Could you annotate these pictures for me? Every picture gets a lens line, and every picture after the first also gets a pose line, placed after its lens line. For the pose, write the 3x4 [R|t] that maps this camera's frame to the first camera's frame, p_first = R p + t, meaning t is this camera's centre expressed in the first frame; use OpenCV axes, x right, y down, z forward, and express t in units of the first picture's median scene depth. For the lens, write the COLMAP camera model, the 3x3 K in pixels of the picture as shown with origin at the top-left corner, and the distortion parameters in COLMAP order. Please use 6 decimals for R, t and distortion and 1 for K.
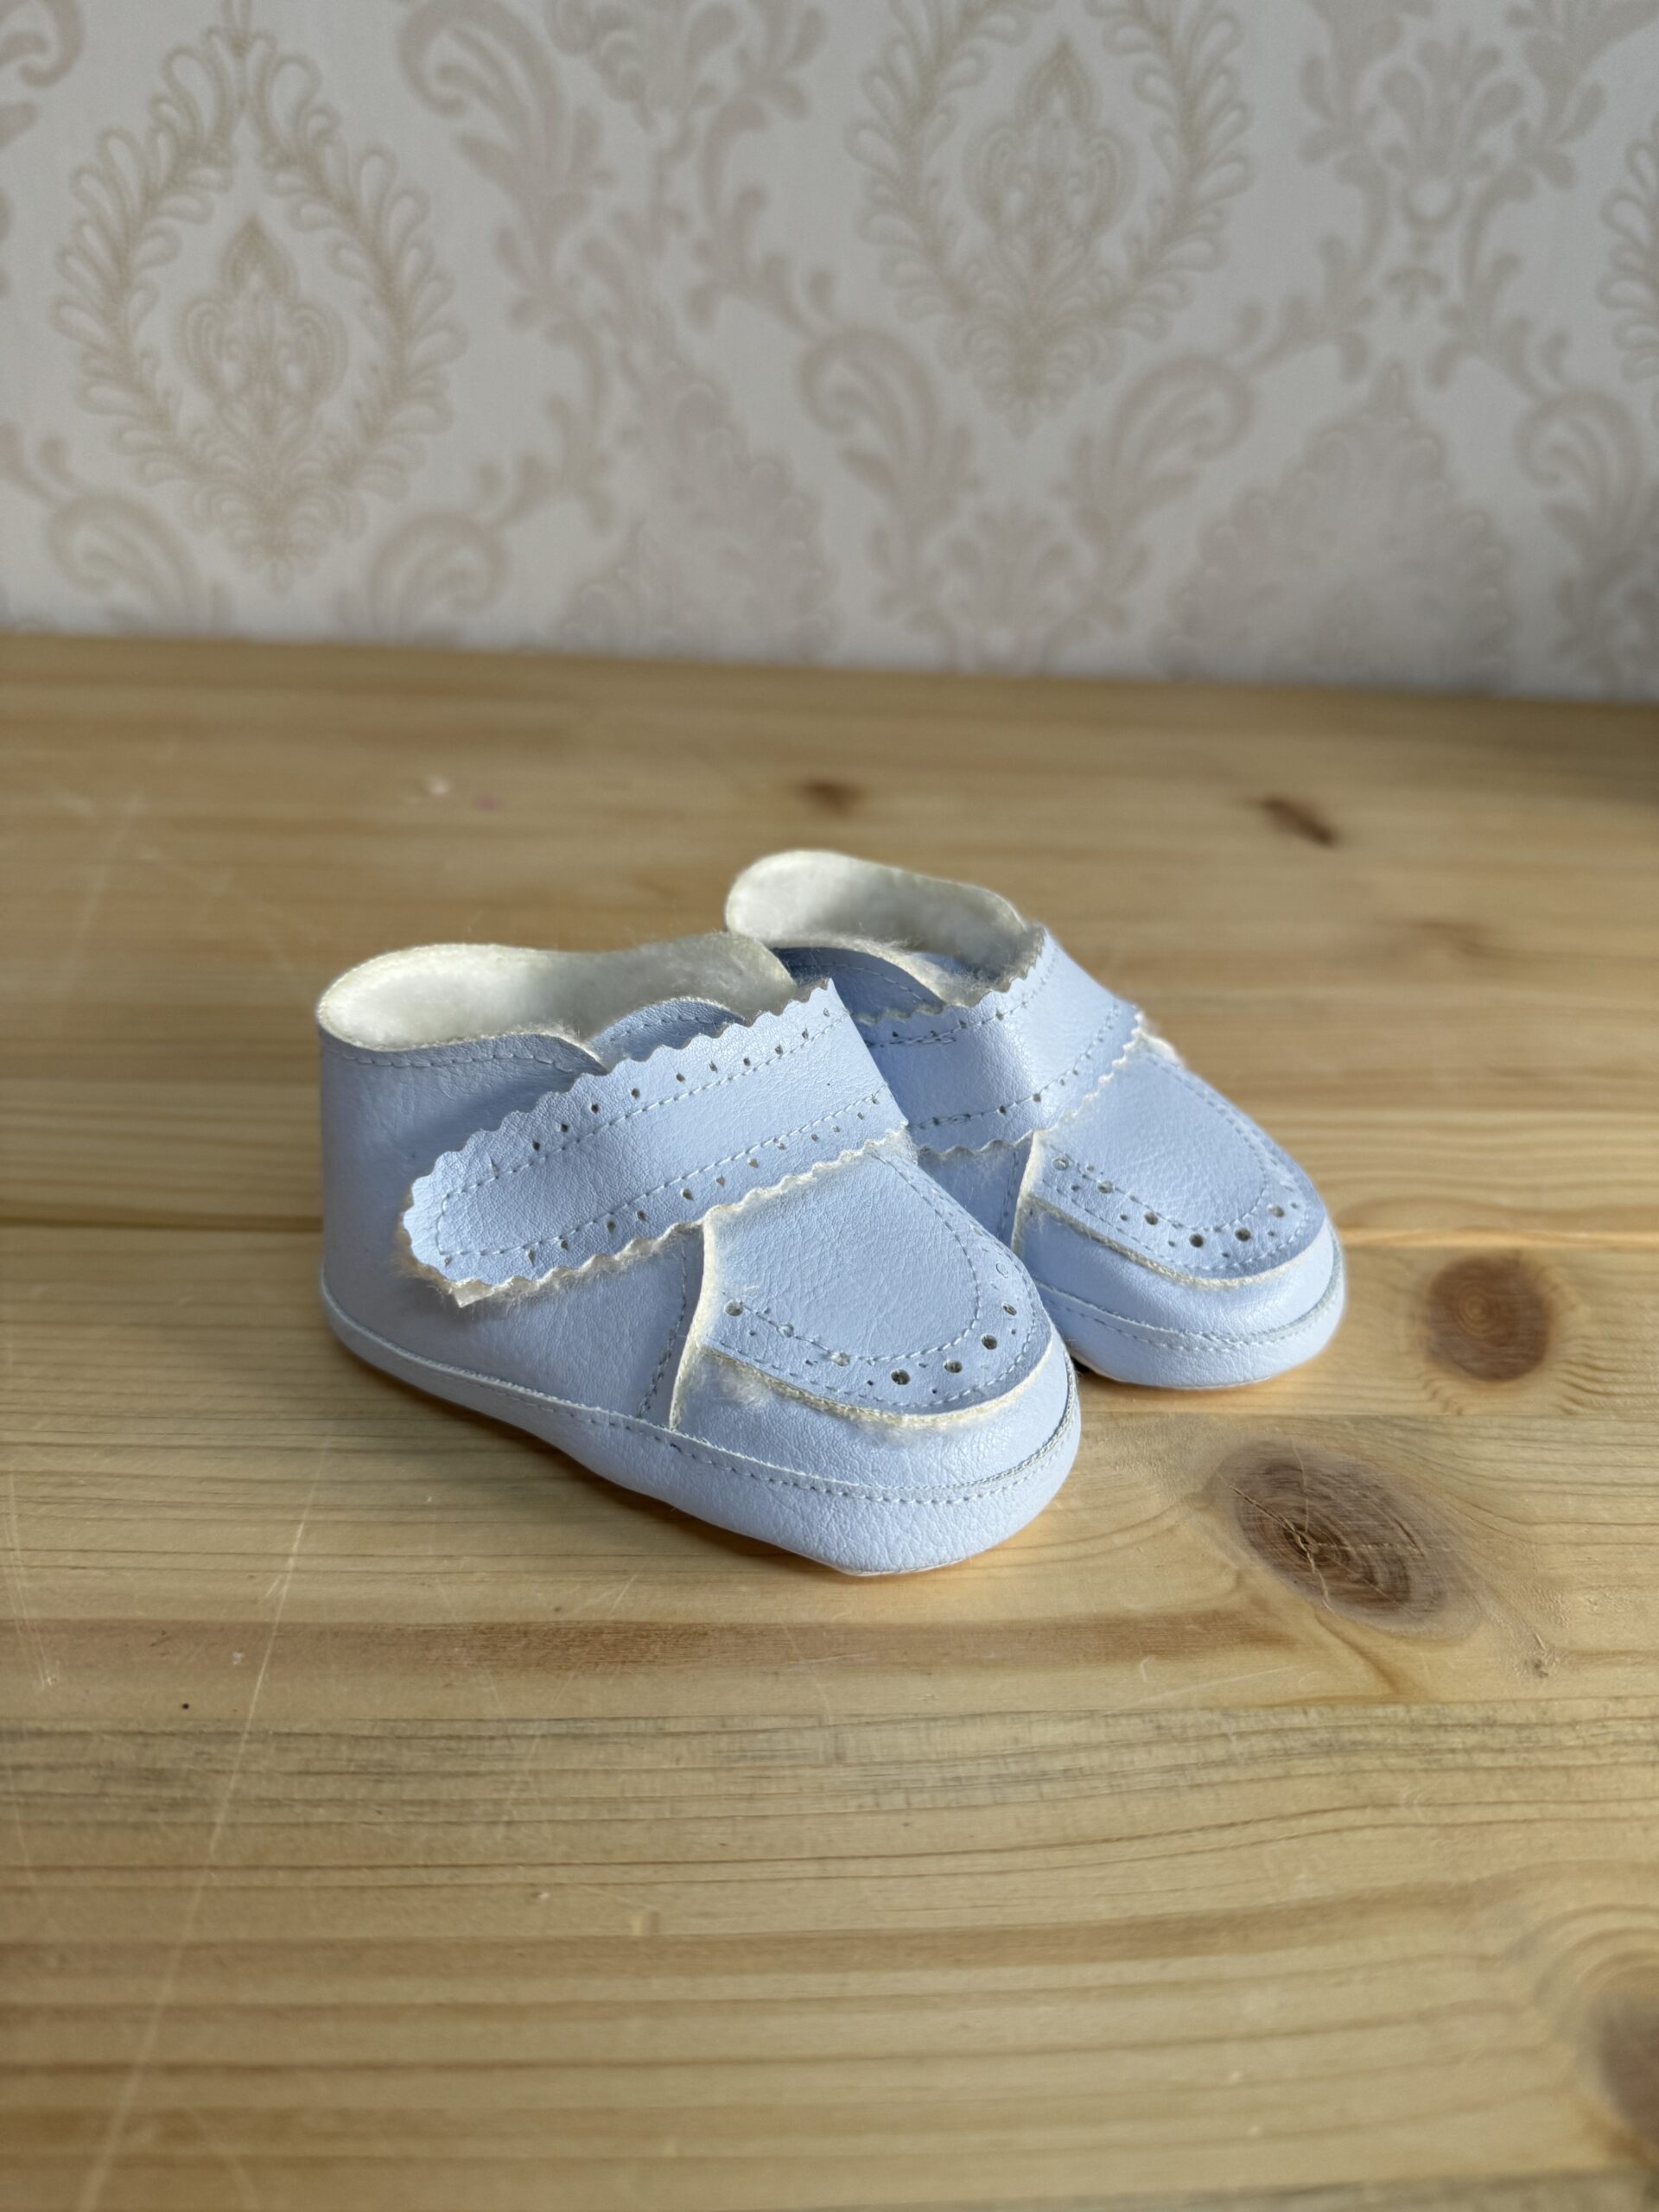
lens RADIAL K [[1650.4, 0, 854.3], [0, 1650.4, 1105.4], [0, 0, 1]] dist [-0.055700, 0.013270]
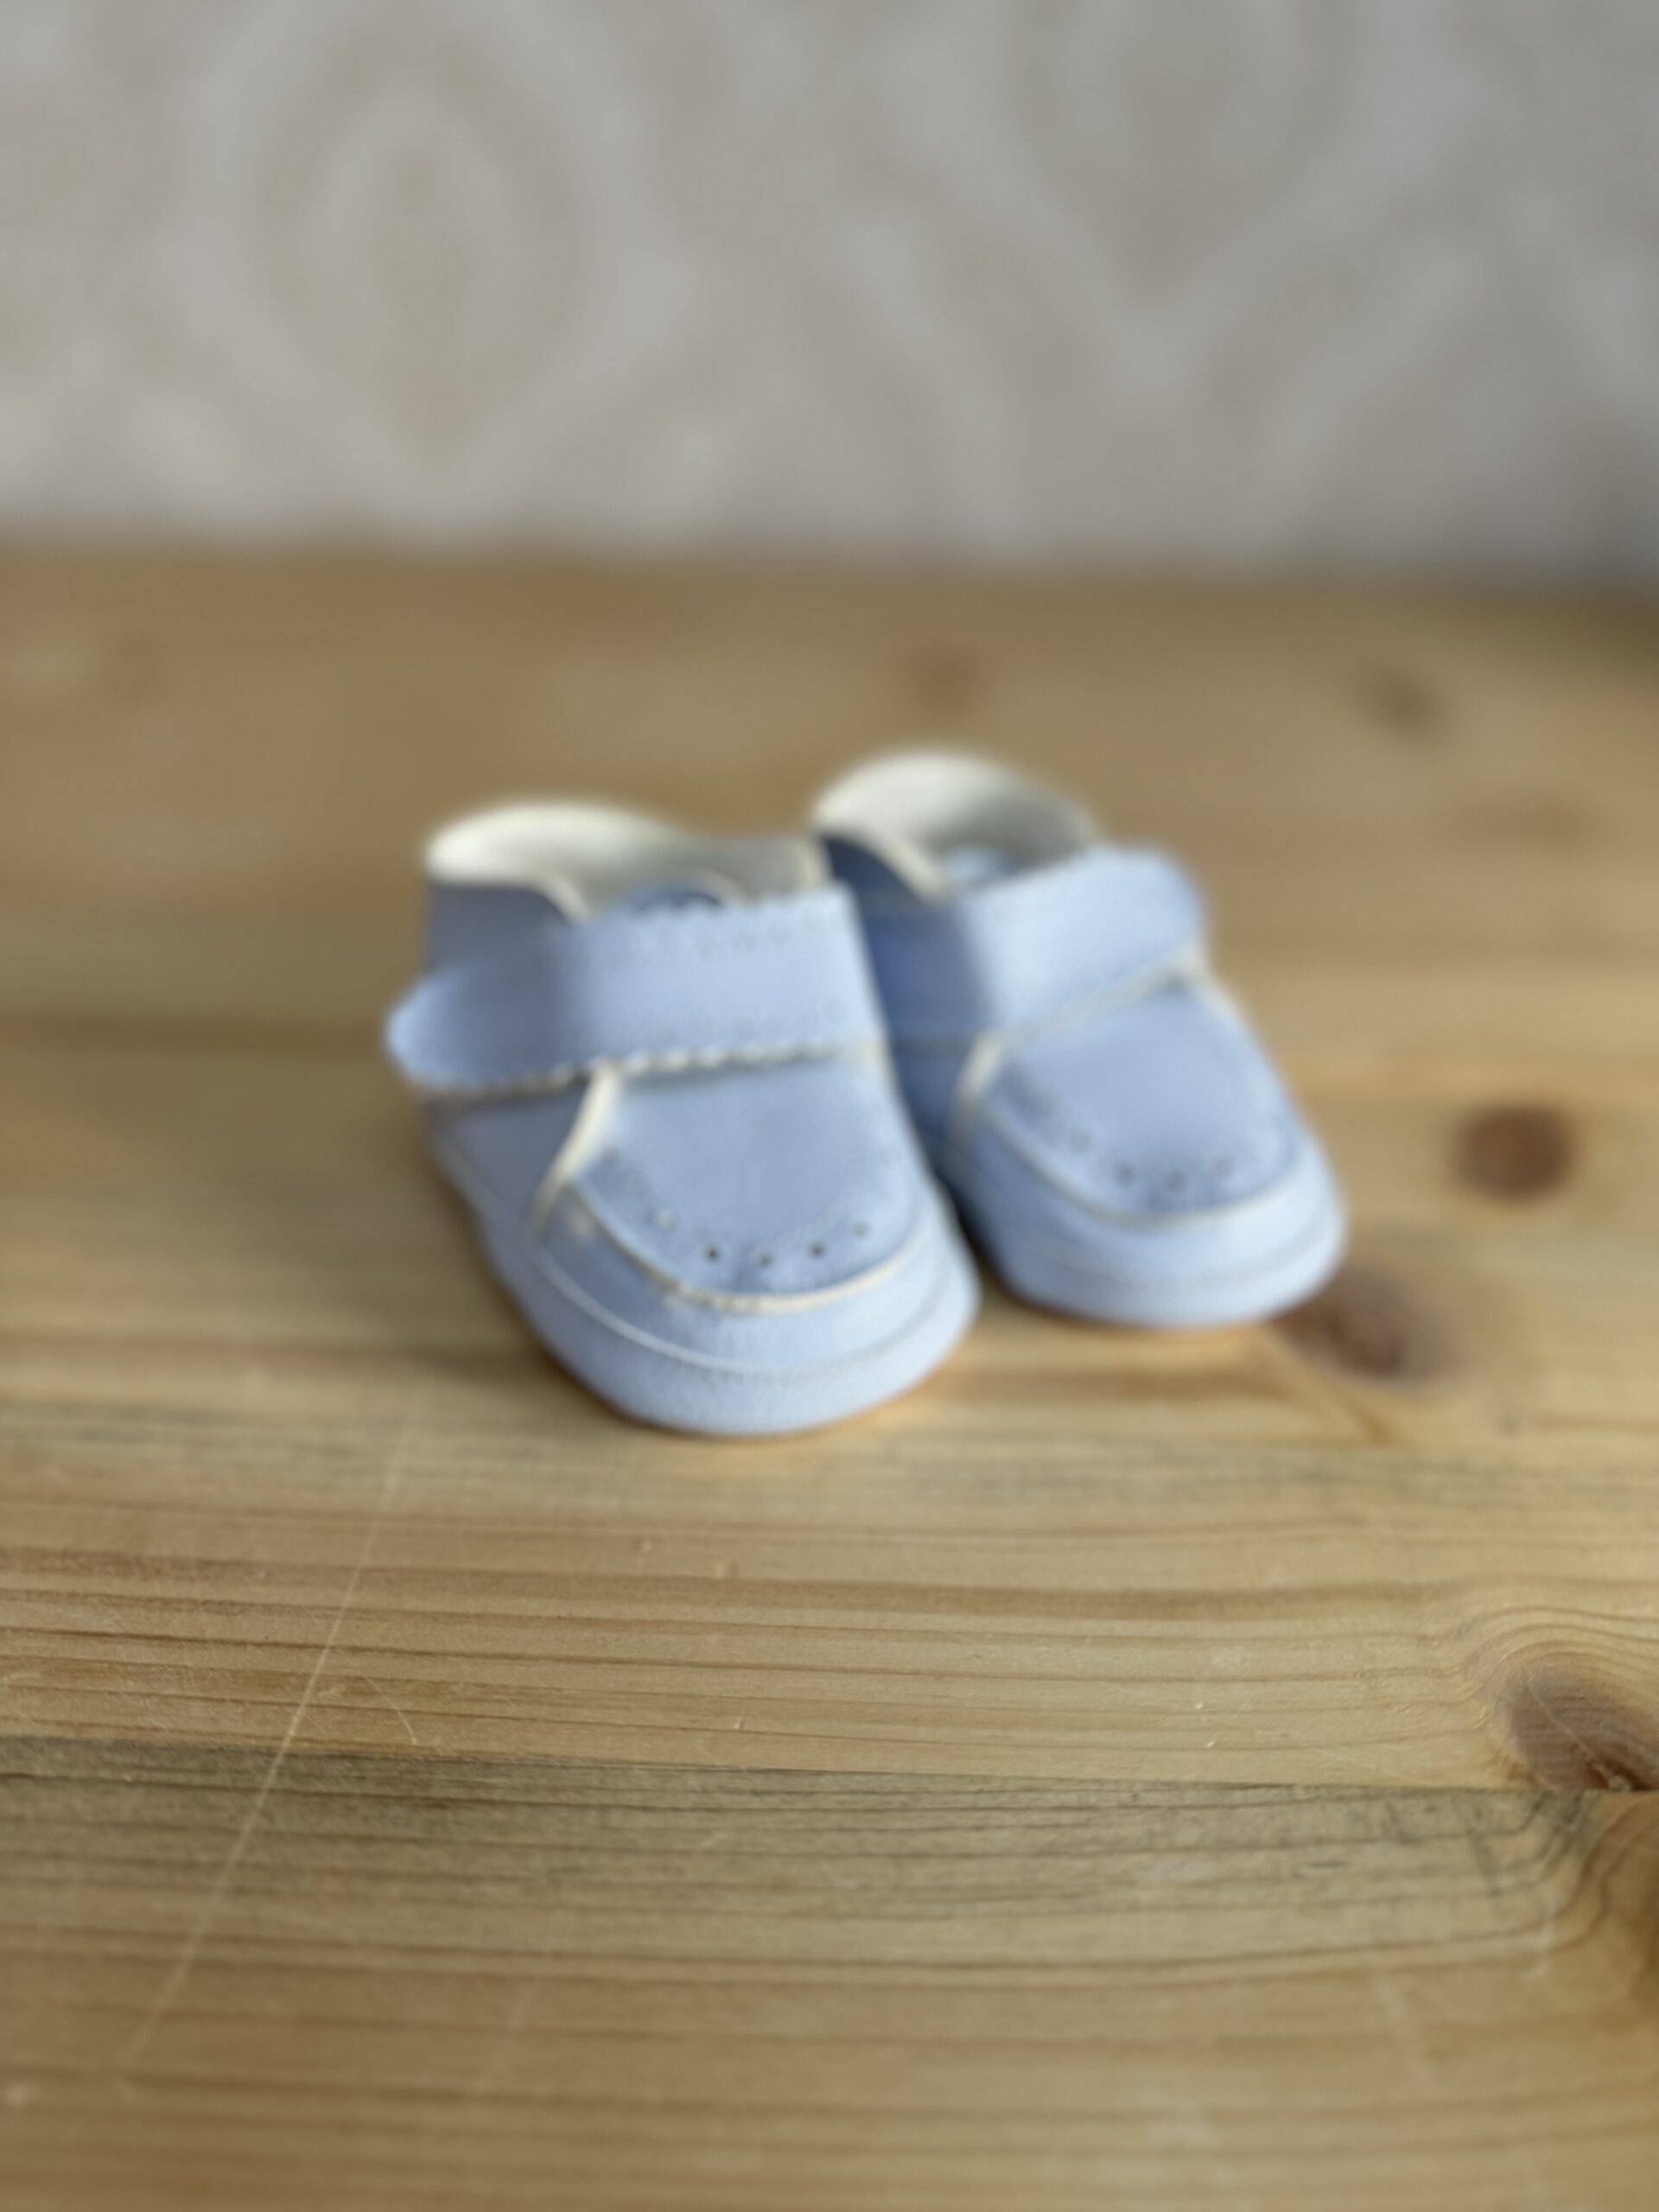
lens RADIAL K [[1650.4, 0, 844.8], [0, 1650.4, 1106.7], [0, 0, 1]] dist [-0.055700, 0.013270]
pose [[0.995522, 0.019639, -0.092468, 0.053883], [-0.014625, 0.998401, 0.054598, 0.062237], [0.093393, -0.053002, 0.994218, -0.163785]]
